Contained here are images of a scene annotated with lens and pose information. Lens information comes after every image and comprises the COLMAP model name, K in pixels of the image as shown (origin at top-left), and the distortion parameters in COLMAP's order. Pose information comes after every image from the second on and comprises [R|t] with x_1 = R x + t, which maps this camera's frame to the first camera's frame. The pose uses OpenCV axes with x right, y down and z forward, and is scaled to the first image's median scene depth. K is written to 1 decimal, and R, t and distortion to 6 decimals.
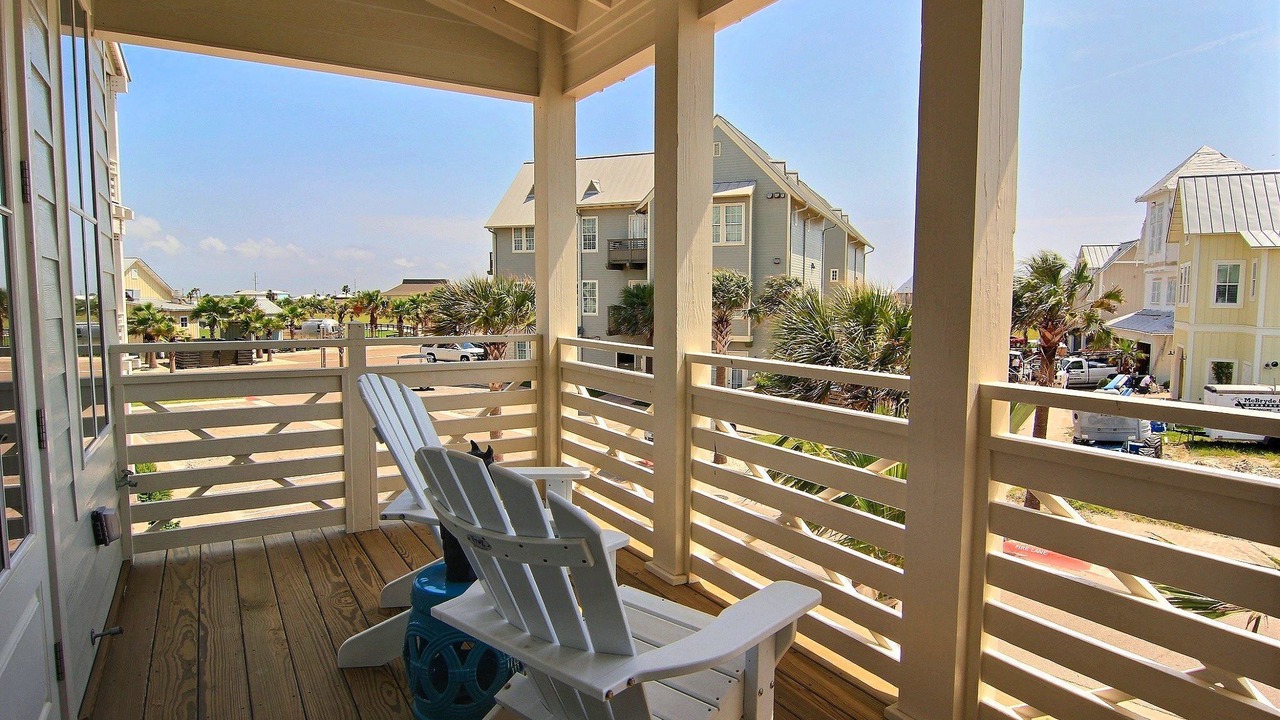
lens RADIAL K [[775.9, 0, 640.0], [0, 775.9, 360.0], [0, 0, 1]] dist [-0.015947, -0.001355]
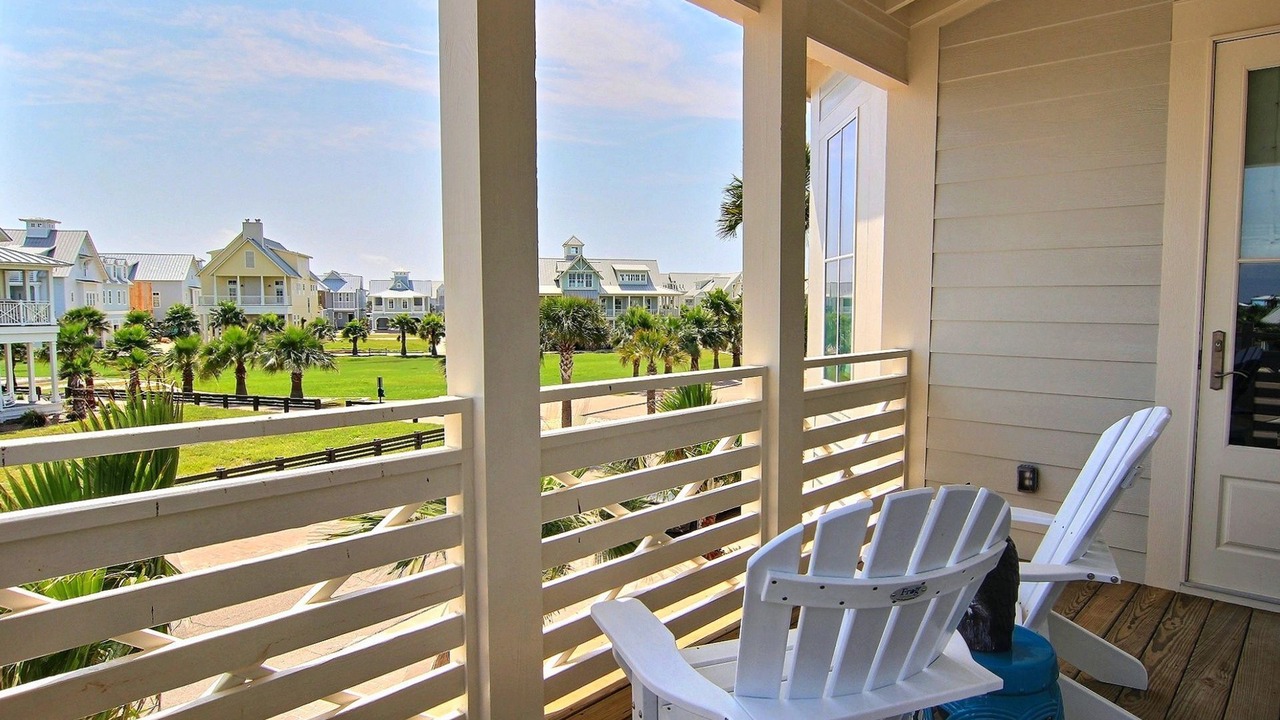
lens RADIAL K [[775.9, 0, 640.0], [0, 775.9, 360.0], [0, 0, 1]] dist [-0.015947, -0.001355]
pose [[-0.320645, -0.040996, 0.946312, -0.630144], [0.088862, 0.993355, 0.073144, -0.077784], [-0.943022, 0.107545, -0.314871, 1.159376]]
